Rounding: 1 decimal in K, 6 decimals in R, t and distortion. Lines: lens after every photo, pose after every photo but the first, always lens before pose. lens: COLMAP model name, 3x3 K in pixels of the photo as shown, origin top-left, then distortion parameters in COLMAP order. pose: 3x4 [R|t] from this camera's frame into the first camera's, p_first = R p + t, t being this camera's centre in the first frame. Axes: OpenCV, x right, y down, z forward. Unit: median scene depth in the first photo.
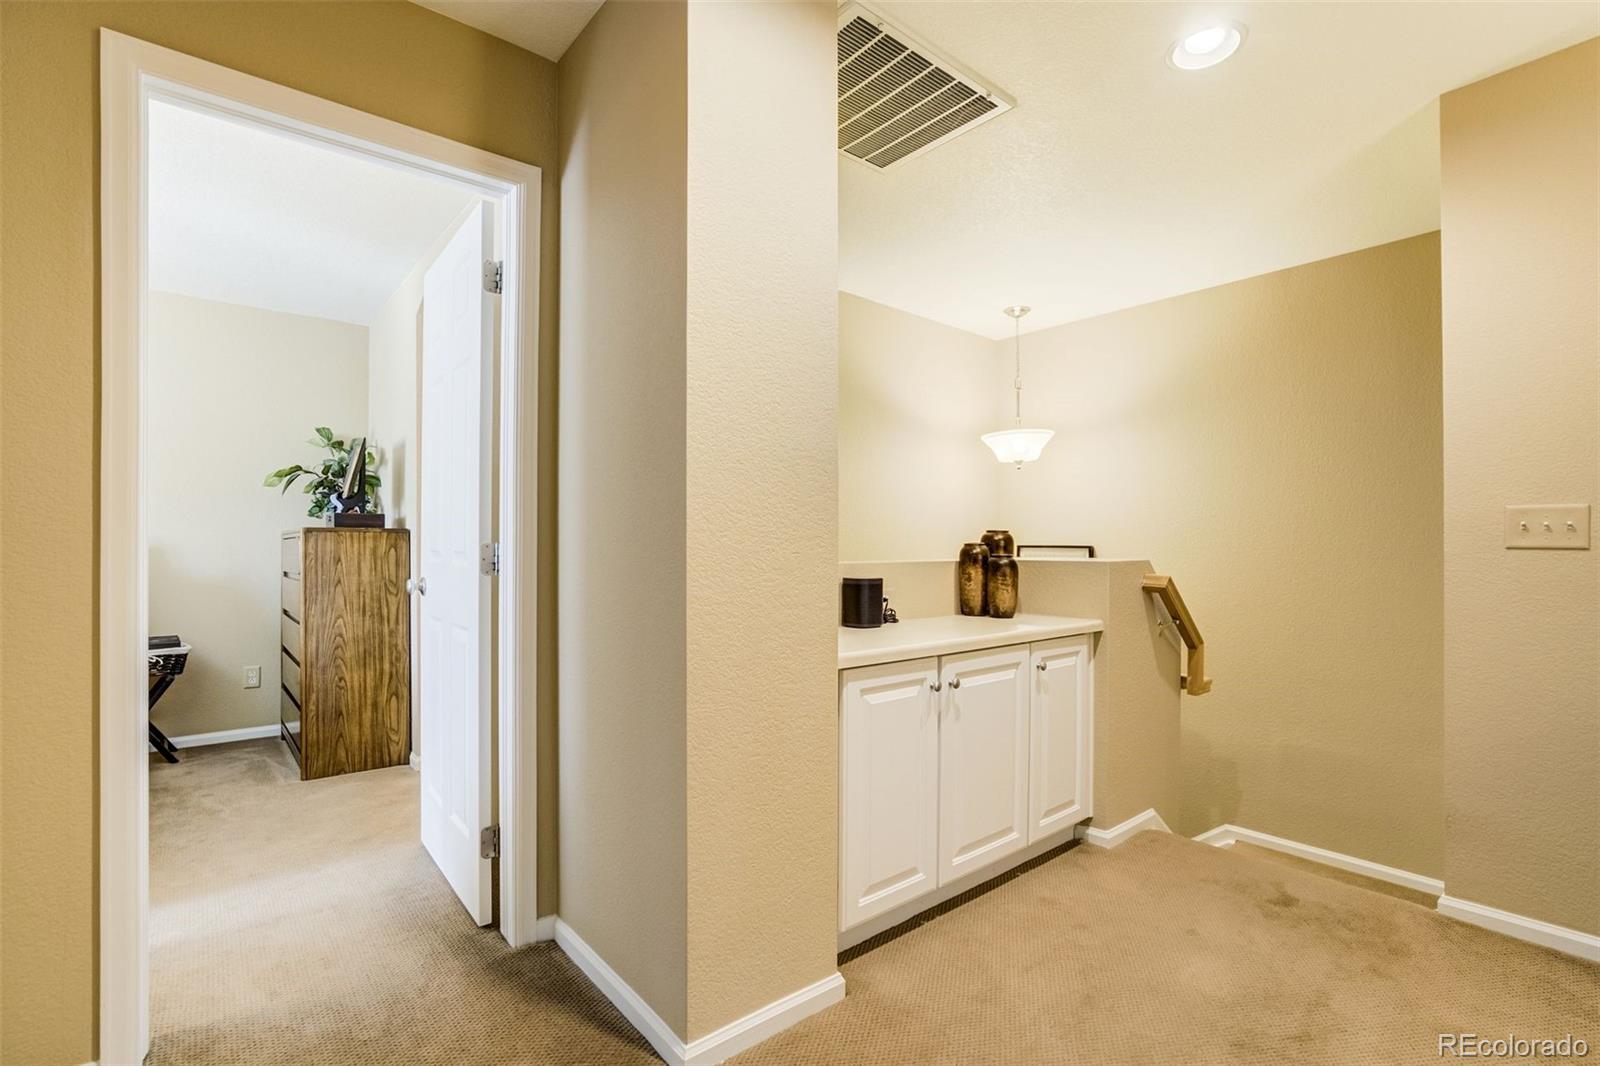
lens RADIAL K [[741.7, 0, 792.4], [0, 741.7, 537.4], [0, 0, 1]] dist [-0.000168, 0.003206]
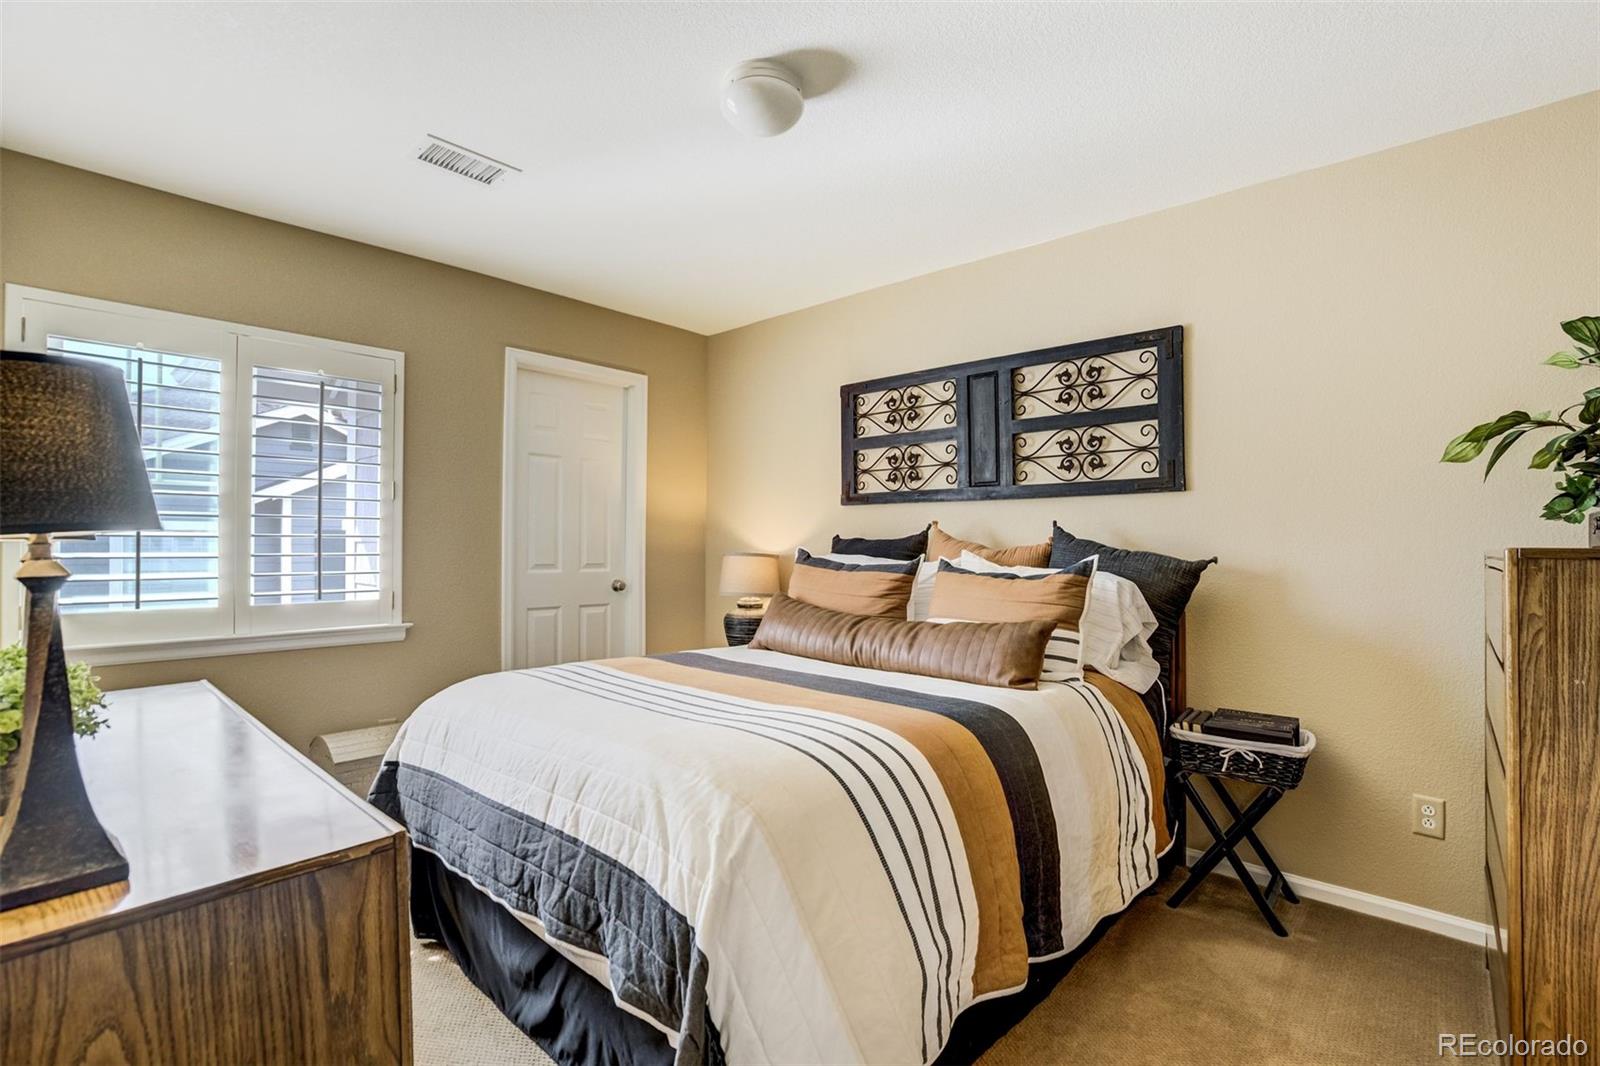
lens RADIAL K [[741.7, 0, 809.2], [0, 741.7, 541.0], [0, 0, 1]] dist [-0.000168, 0.003206]
pose [[0.183563, -0.003130, -0.983003, -0.284818], [0.005400, 0.999983, -0.002176, -0.015903], [0.982993, -0.004909, 0.183576, 0.470702]]
